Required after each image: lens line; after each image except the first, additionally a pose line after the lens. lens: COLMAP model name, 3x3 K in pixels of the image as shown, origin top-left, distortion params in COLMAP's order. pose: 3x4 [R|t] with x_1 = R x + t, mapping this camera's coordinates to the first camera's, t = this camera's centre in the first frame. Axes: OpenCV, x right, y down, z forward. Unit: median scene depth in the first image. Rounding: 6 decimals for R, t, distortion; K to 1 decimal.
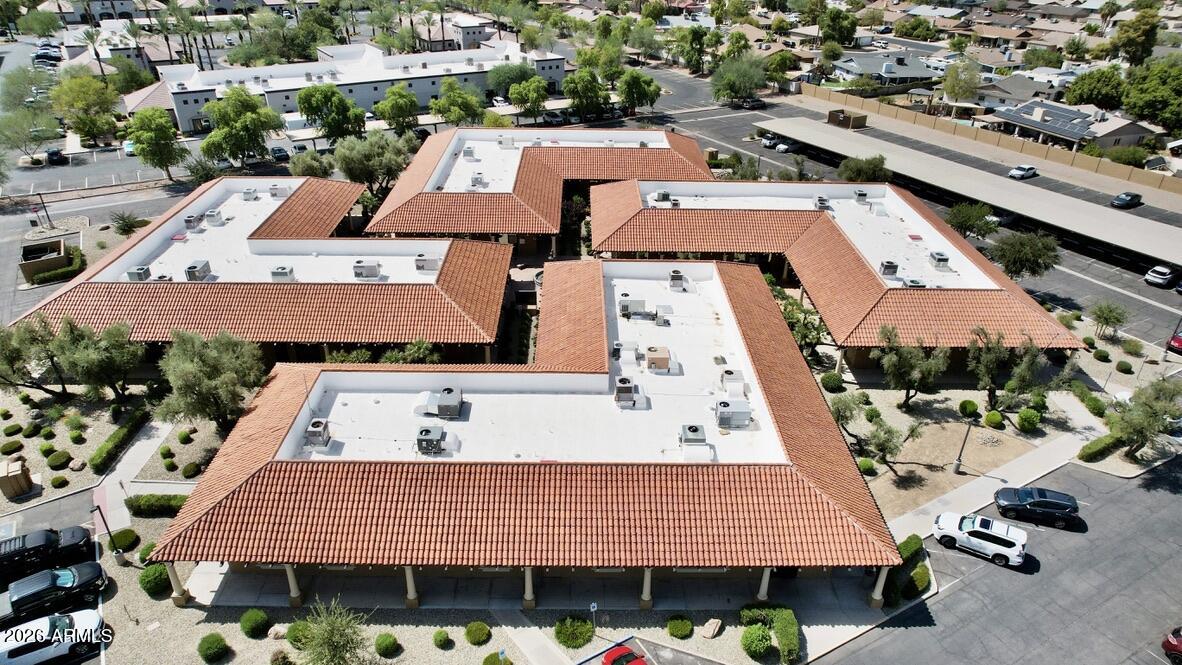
lens RADIAL K [[785.7, 0, 586.8], [0, 785.7, 351.3], [0, 0, 1]] dist [-0.079893, 0.081236]
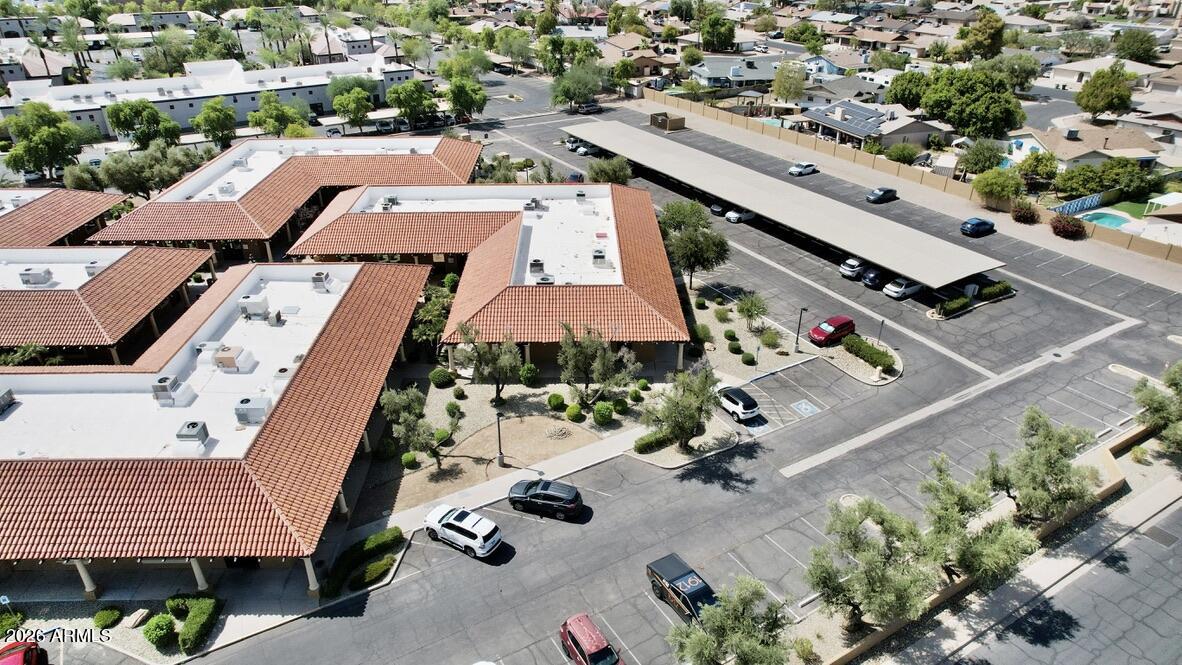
lens RADIAL K [[755.2, 0, 587.7], [0, 755.2, 336.6], [0, 0, 1]] dist [-0.073606, 0.070753]
pose [[0.999871, -0.016054, -0.000513, 0.290192], [0.016044, 0.999761, -0.014817, 0.001588], [0.000751, 0.014806, 0.999890, 0.001997]]
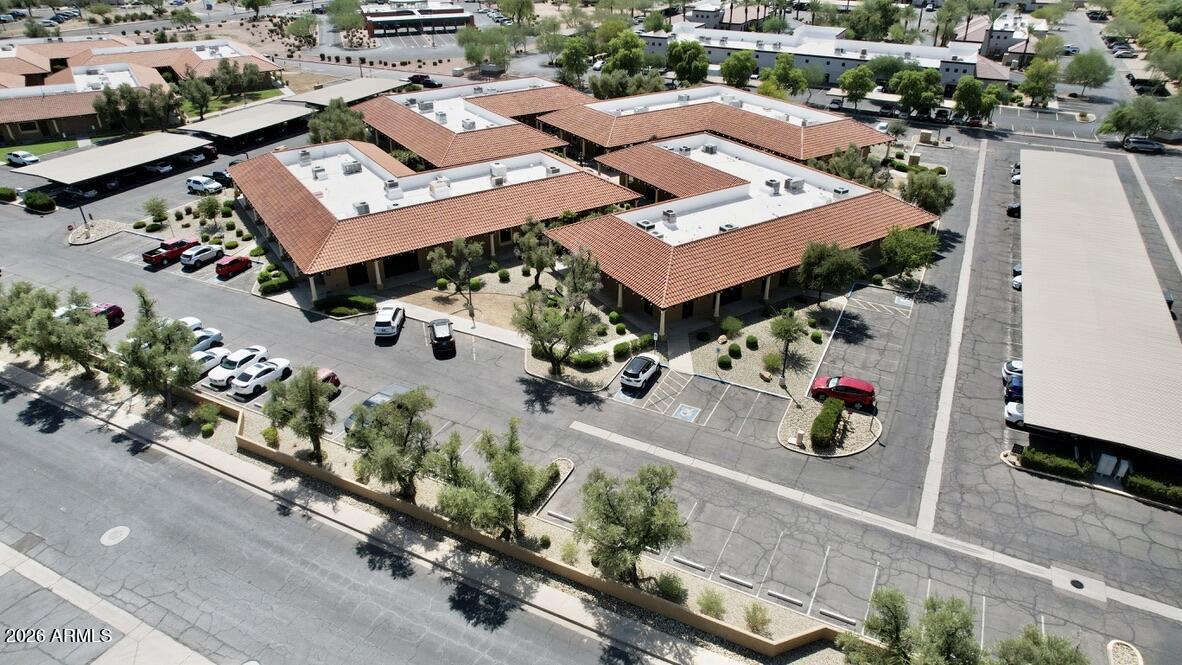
lens RADIAL K [[755.2, 0, 587.7], [0, 755.2, 336.6], [0, 0, 1]] dist [-0.073606, 0.070753]
pose [[0.541938, 0.408803, -0.734291, 0.771518], [-0.408555, 0.891683, 0.194897, -0.073156], [0.734429, 0.194376, 0.650255, 0.145287]]
